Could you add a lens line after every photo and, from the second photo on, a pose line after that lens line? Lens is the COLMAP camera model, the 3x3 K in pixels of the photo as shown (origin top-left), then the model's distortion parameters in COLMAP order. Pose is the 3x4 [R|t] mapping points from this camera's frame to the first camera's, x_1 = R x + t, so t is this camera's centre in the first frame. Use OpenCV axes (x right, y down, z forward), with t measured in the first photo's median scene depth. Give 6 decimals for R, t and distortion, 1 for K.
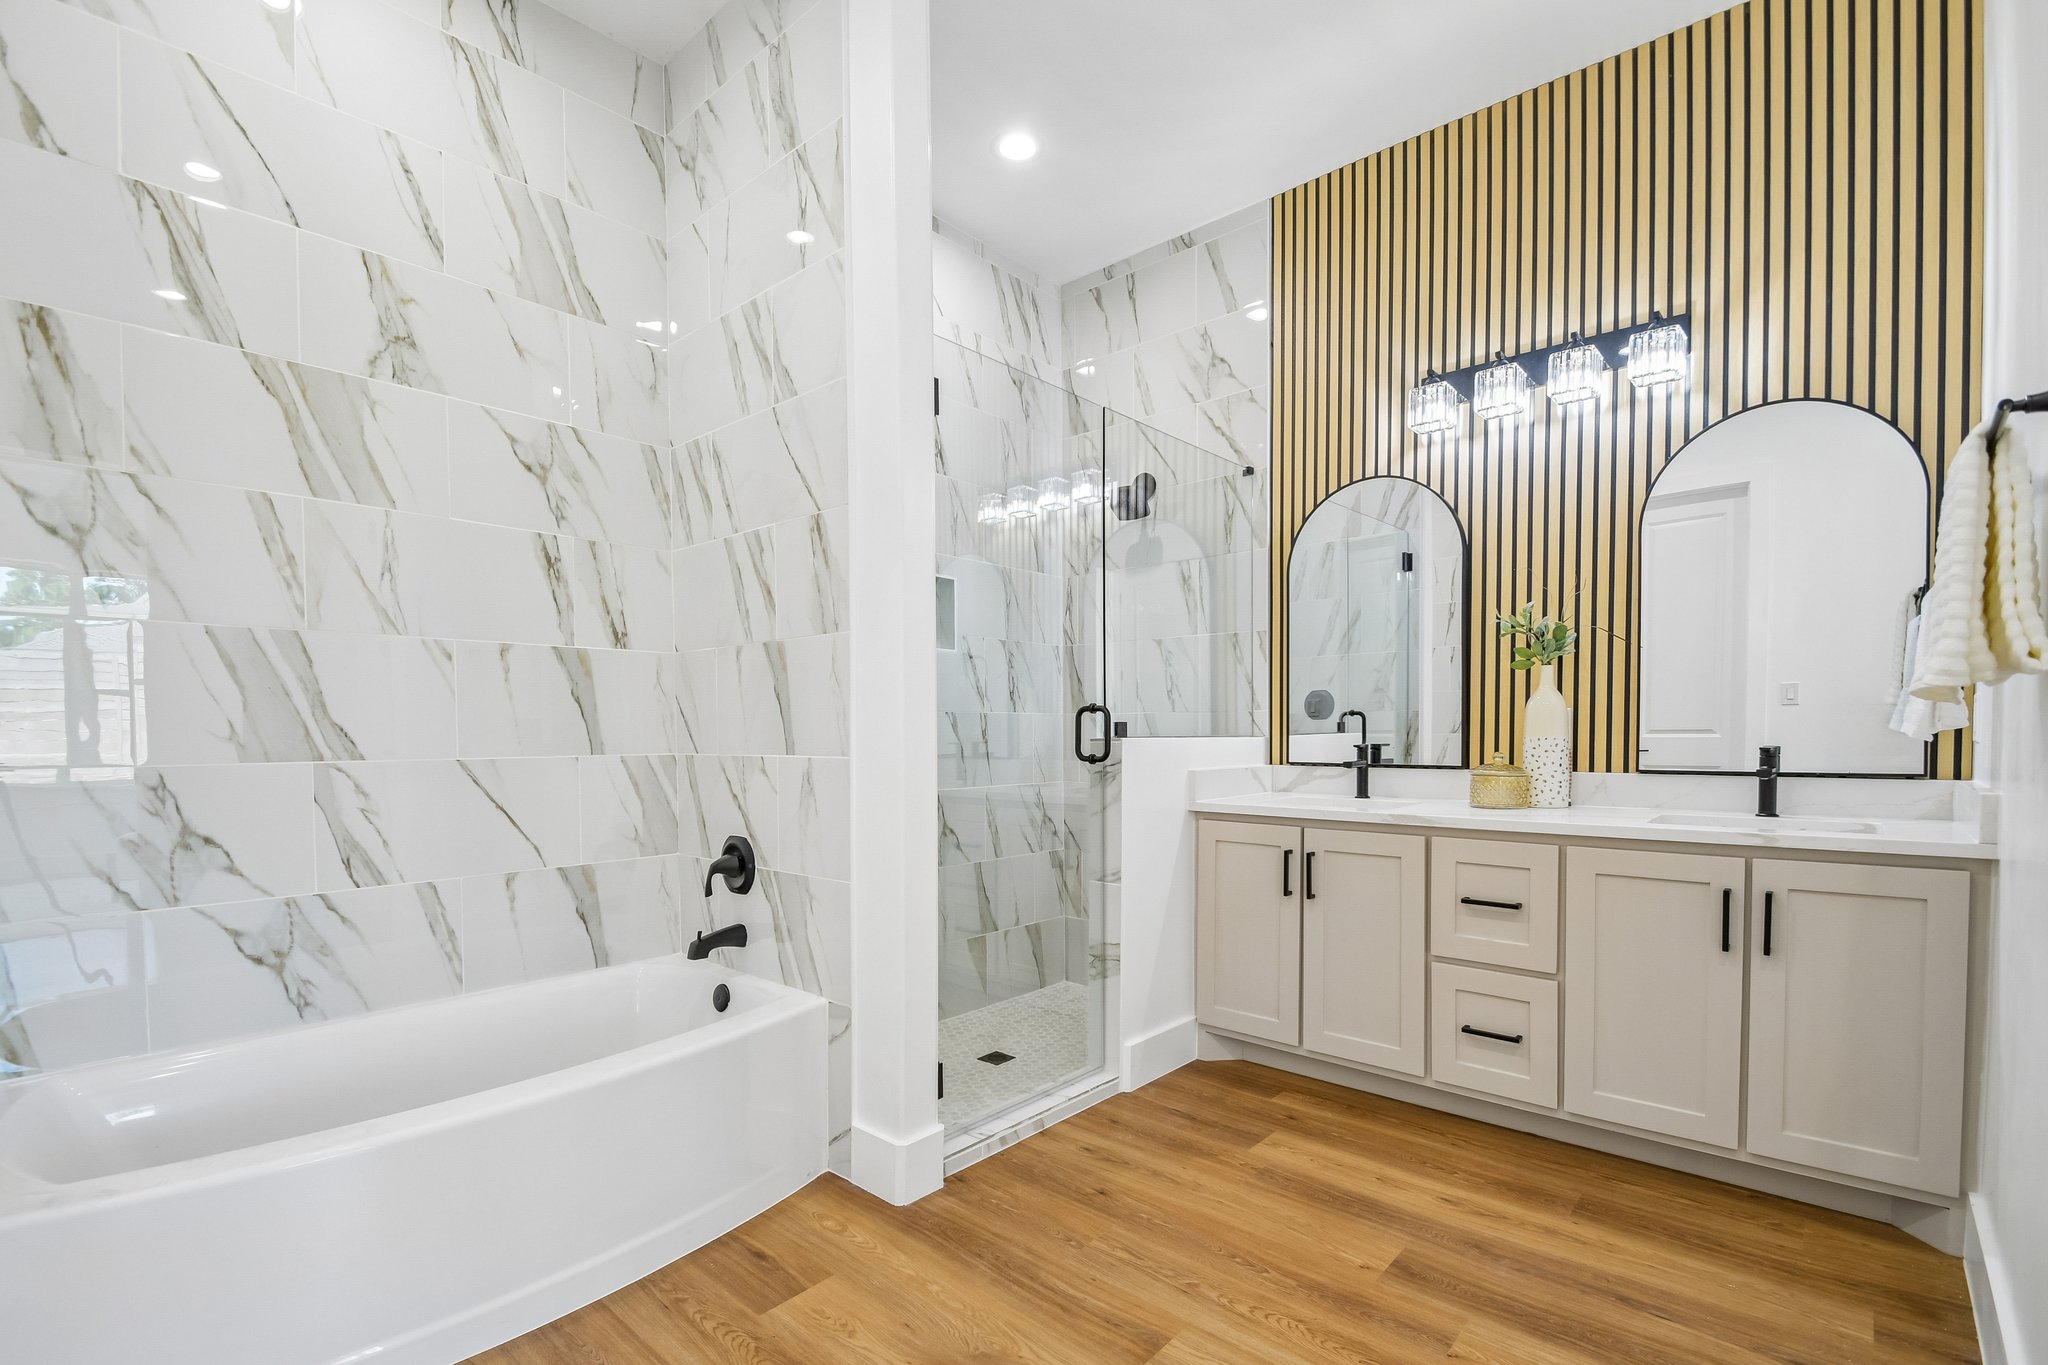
lens RADIAL K [[931.9, 0, 1015.2], [0, 931.9, 759.7], [0, 0, 1]] dist [0.002999, 0.000032]
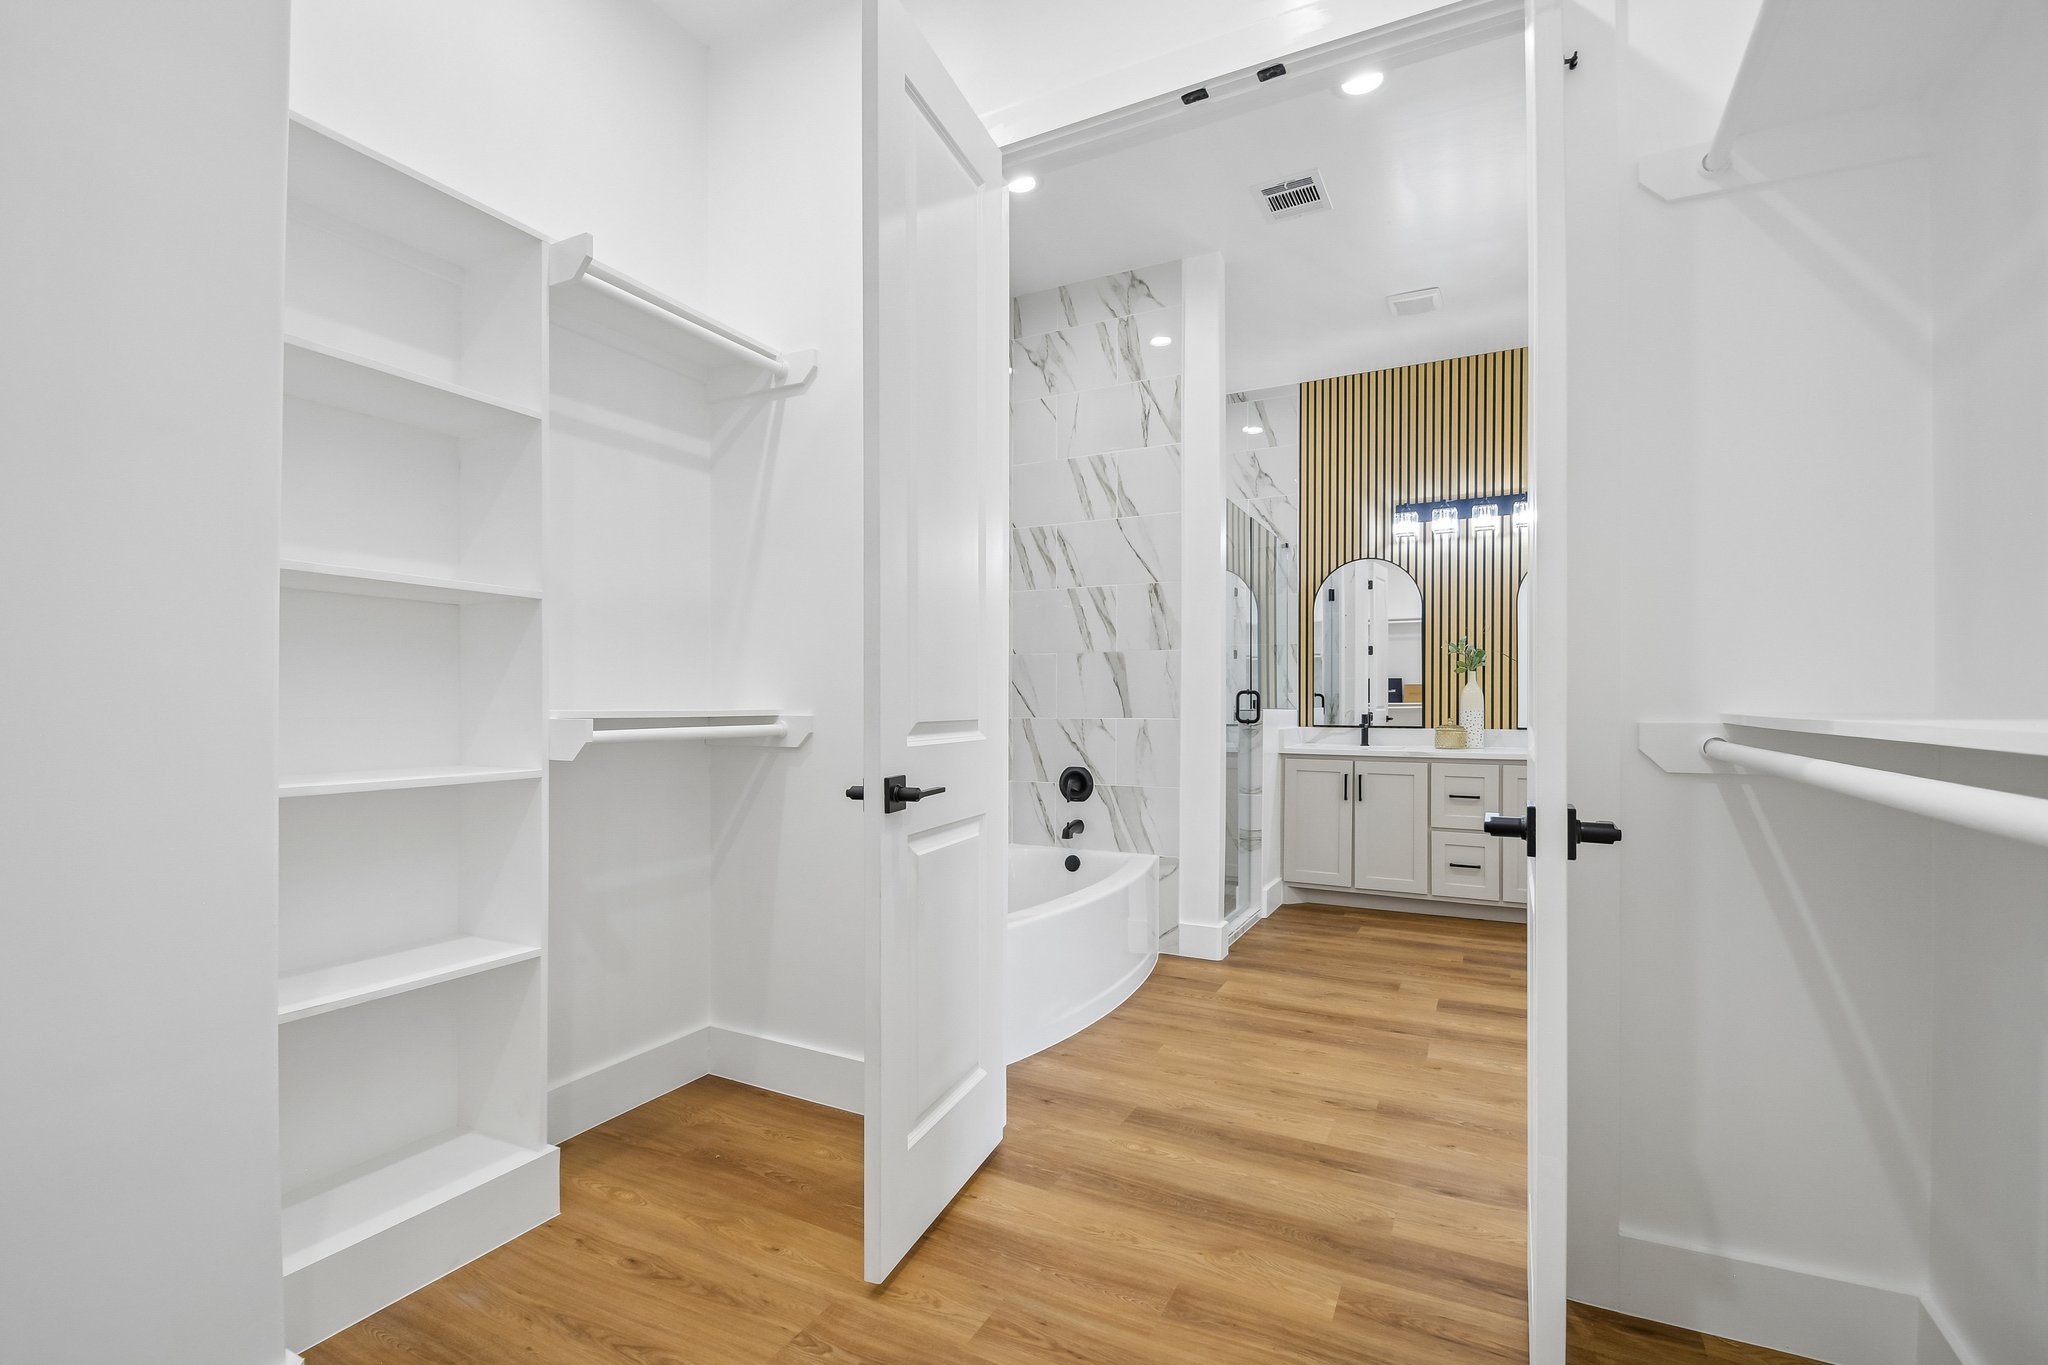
lens RADIAL K [[916.3, 0, 1020.2], [0, 916.3, 704.8], [0, 0, 1]] dist [0.009610, -0.014557]
pose [[0.967756, 0.006862, 0.251795, -0.740599], [0.001091, 0.999505, -0.031432, 0.020966], [-0.251887, 0.030693, 0.967270, -0.520712]]
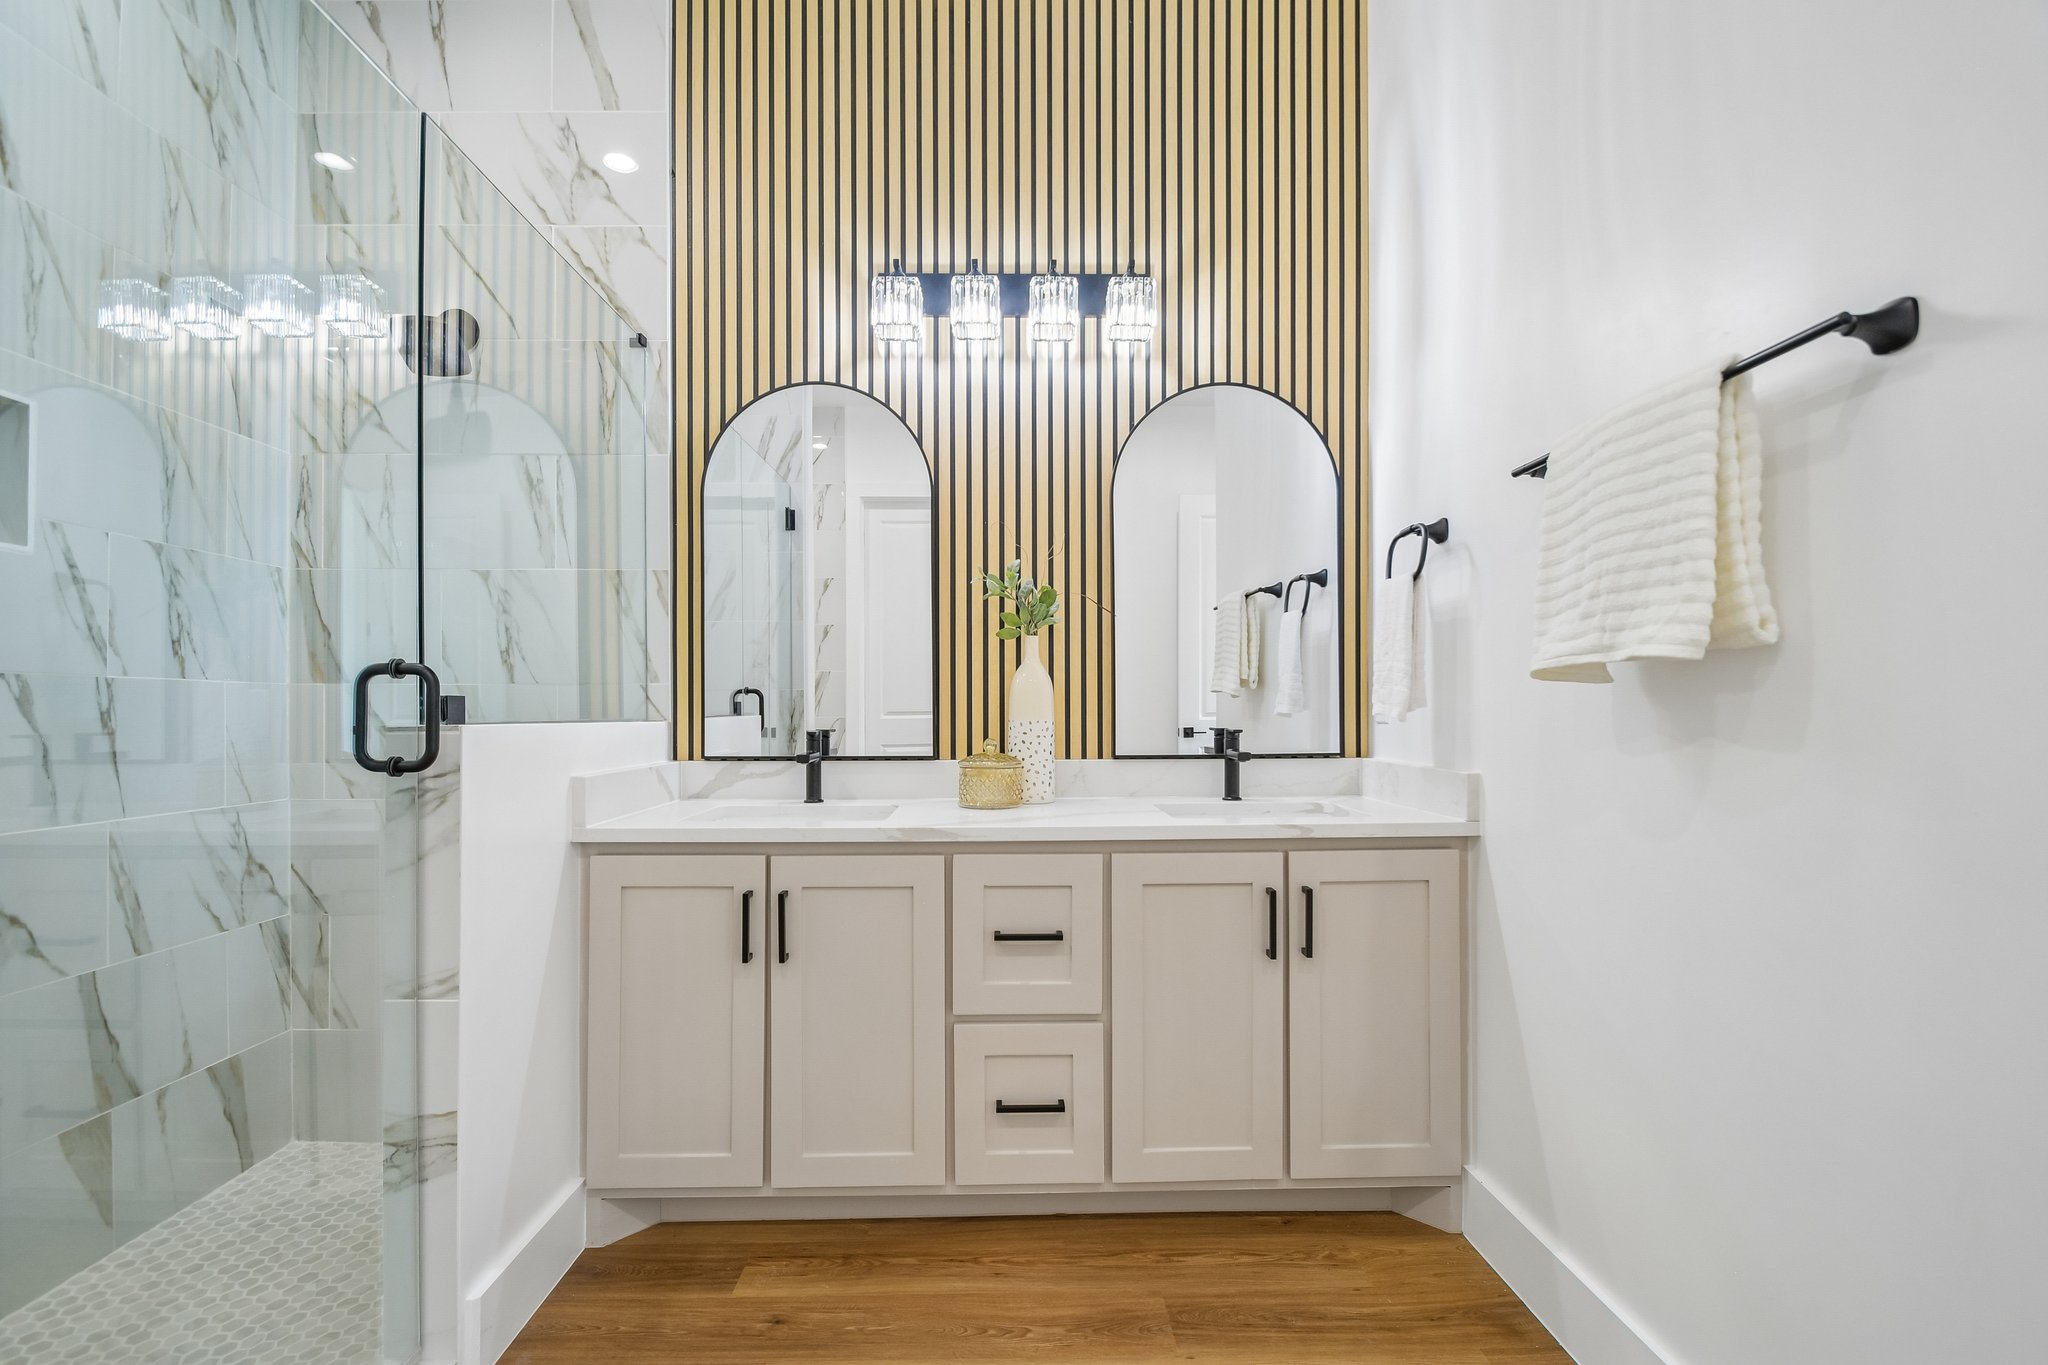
lens RADIAL K [[916.3, 0, 1020.2], [0, 916.3, 704.8], [0, 0, 1]] dist [0.009610, -0.014557]
pose [[0.729405, 0.006717, 0.684049, -0.012493], [0.021512, 0.999232, -0.032749, -0.010572], [-0.683744, 0.038603, 0.728700, 0.390309]]
